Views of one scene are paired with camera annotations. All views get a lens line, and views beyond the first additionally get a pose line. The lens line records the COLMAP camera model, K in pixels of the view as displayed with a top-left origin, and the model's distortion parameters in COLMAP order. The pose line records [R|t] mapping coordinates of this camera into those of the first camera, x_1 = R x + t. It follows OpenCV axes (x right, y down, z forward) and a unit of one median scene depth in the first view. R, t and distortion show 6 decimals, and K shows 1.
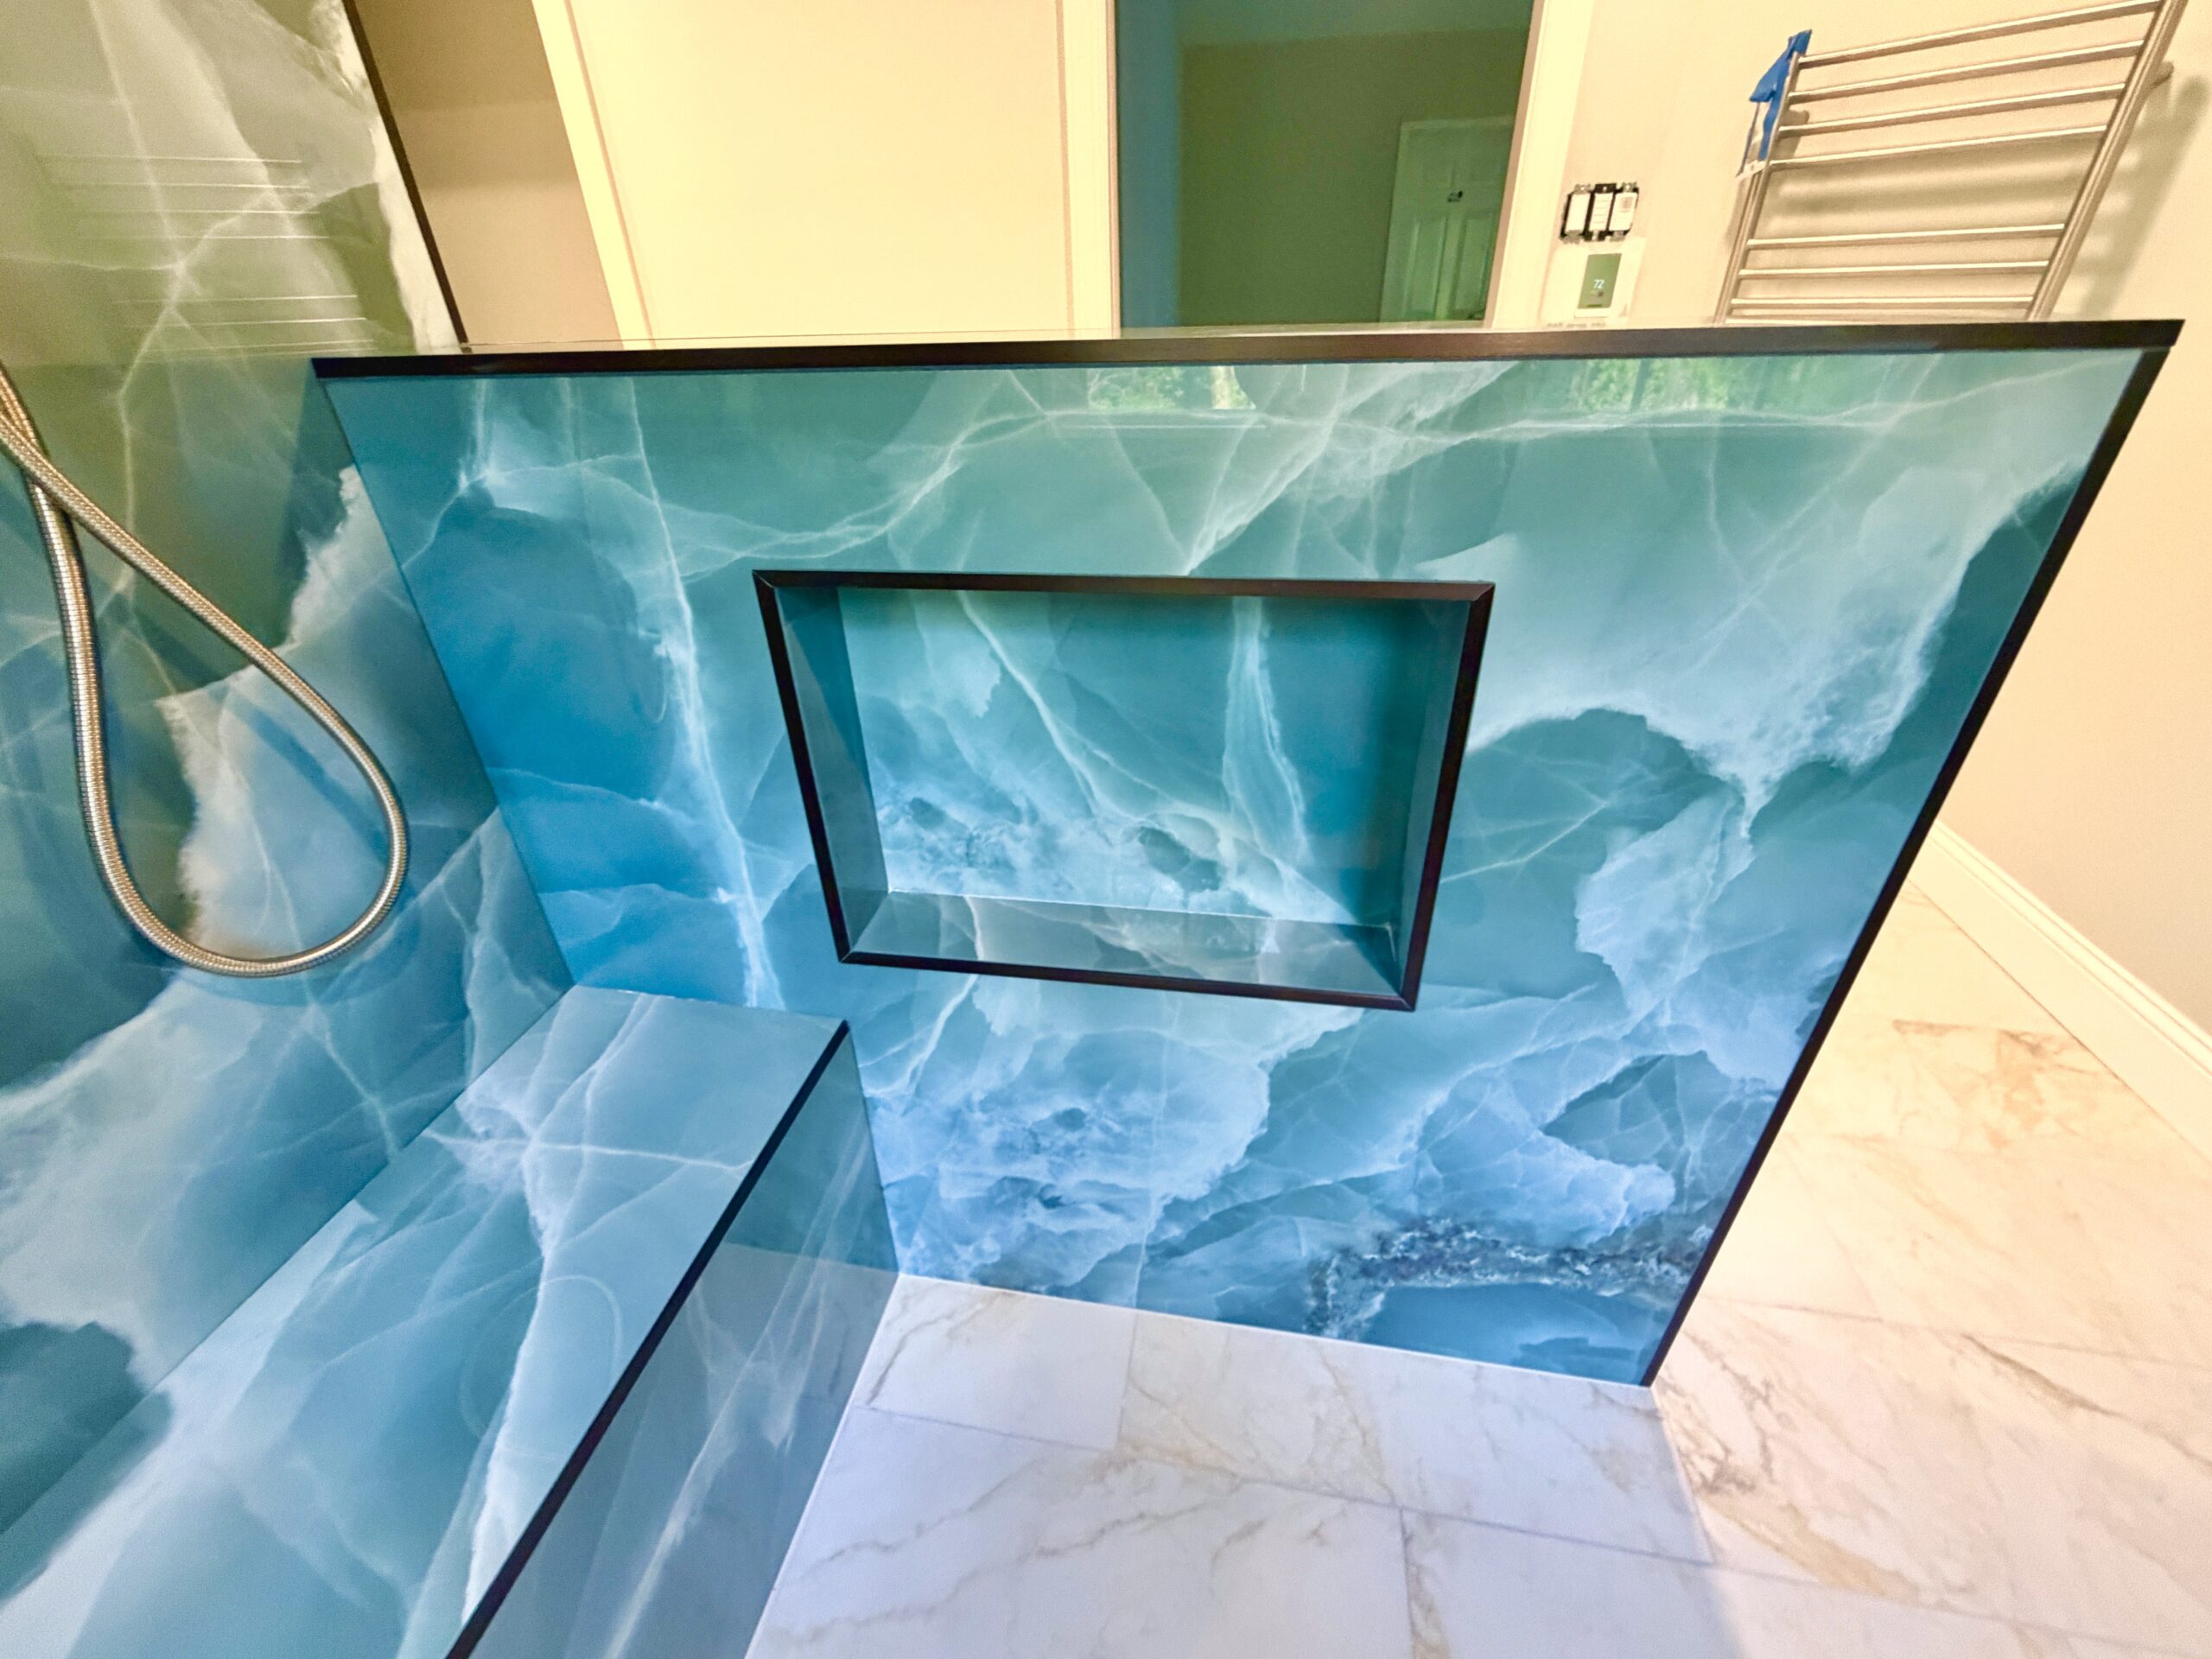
lens RADIAL K [[895.6, 0, 1106.0], [0, 895.6, 829.5], [0, 0, 1]] dist [0.000360, -0.000729]
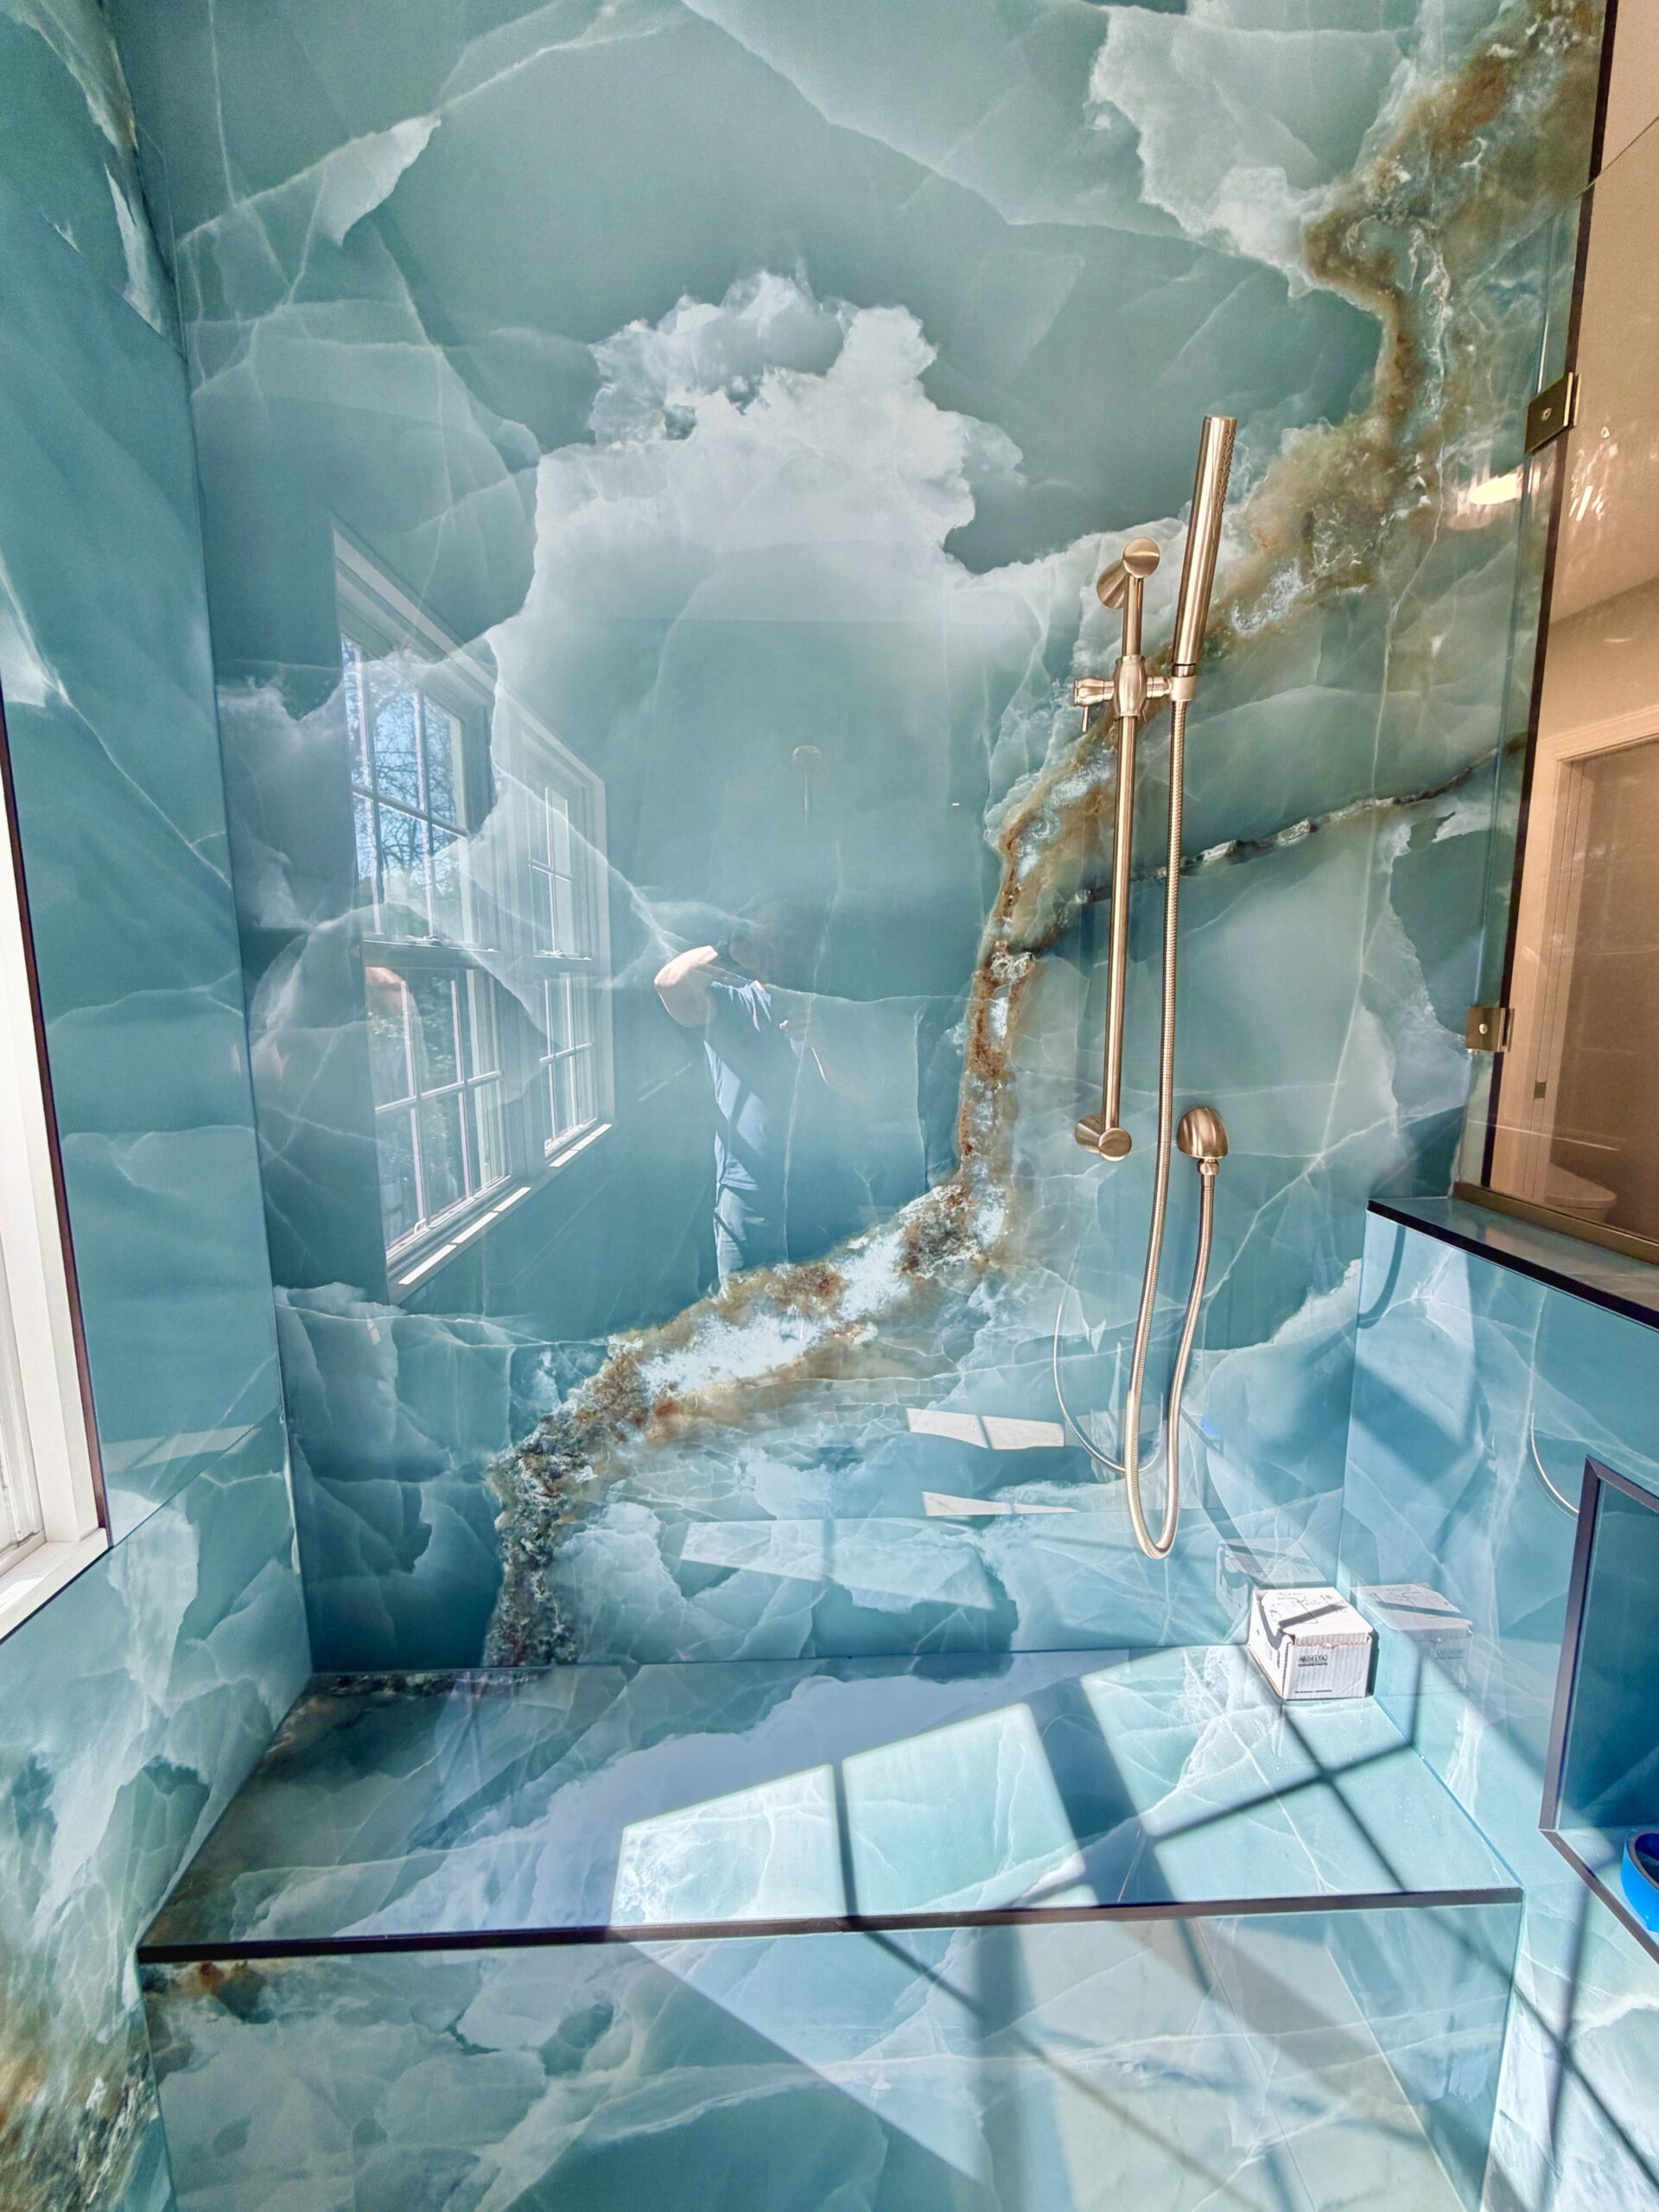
lens RADIAL K [[895.6, 0, 813.3], [0, 895.6, 1107.5], [0, 0, 1]] dist [0.000360, -0.000729]
pose [[0.202197, 0.175784, -0.963440, 0.447563], [-0.490211, 0.869815, 0.055821, -0.263495], [0.847827, 0.461002, 0.262045, -0.362029]]
